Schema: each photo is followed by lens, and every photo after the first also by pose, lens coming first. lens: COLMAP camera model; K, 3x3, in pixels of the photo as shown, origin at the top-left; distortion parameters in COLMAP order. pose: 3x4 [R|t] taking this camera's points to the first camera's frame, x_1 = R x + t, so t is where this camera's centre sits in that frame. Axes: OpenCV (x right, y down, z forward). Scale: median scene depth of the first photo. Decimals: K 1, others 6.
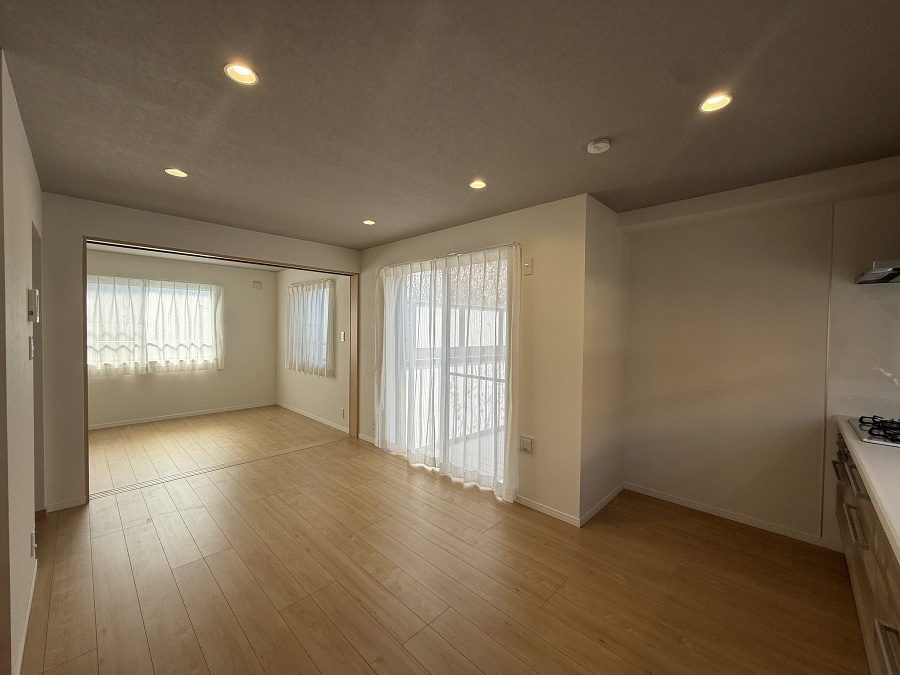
lens RADIAL K [[358.4, 0, 447.1], [0, 358.4, 339.9], [0, 0, 1]] dist [-0.001863, 0.000061]
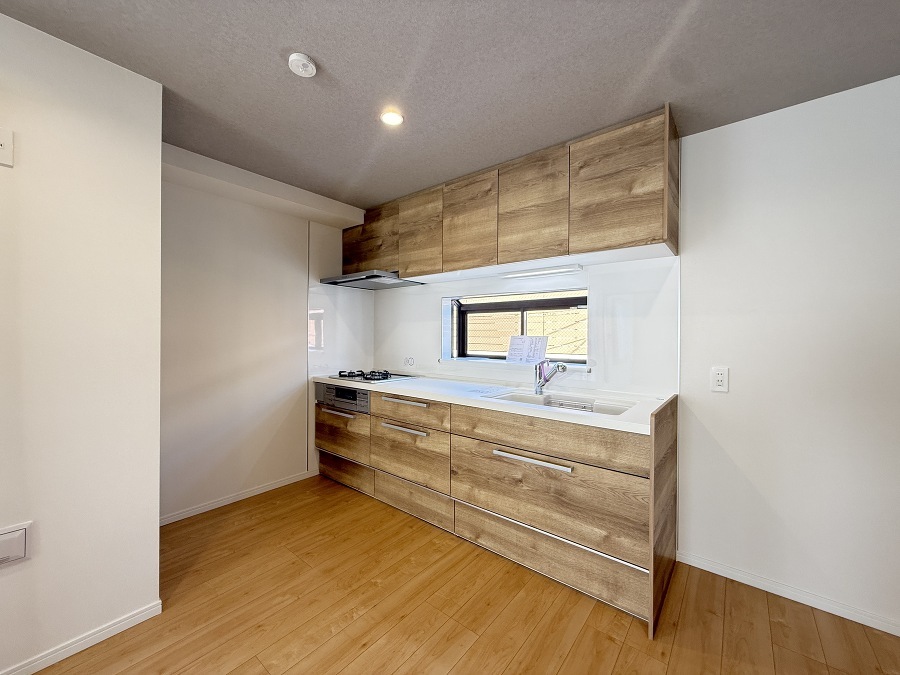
lens RADIAL K [[358.4, 0, 447.2], [0, 358.4, 337.1], [0, 0, 1]] dist [-0.001863, 0.000061]
pose [[-0.077815, -0.015798, 0.996843, -0.167728], [0.033565, 0.999266, 0.018457, 0.026567], [-0.996403, 0.034895, -0.077228, 0.310711]]
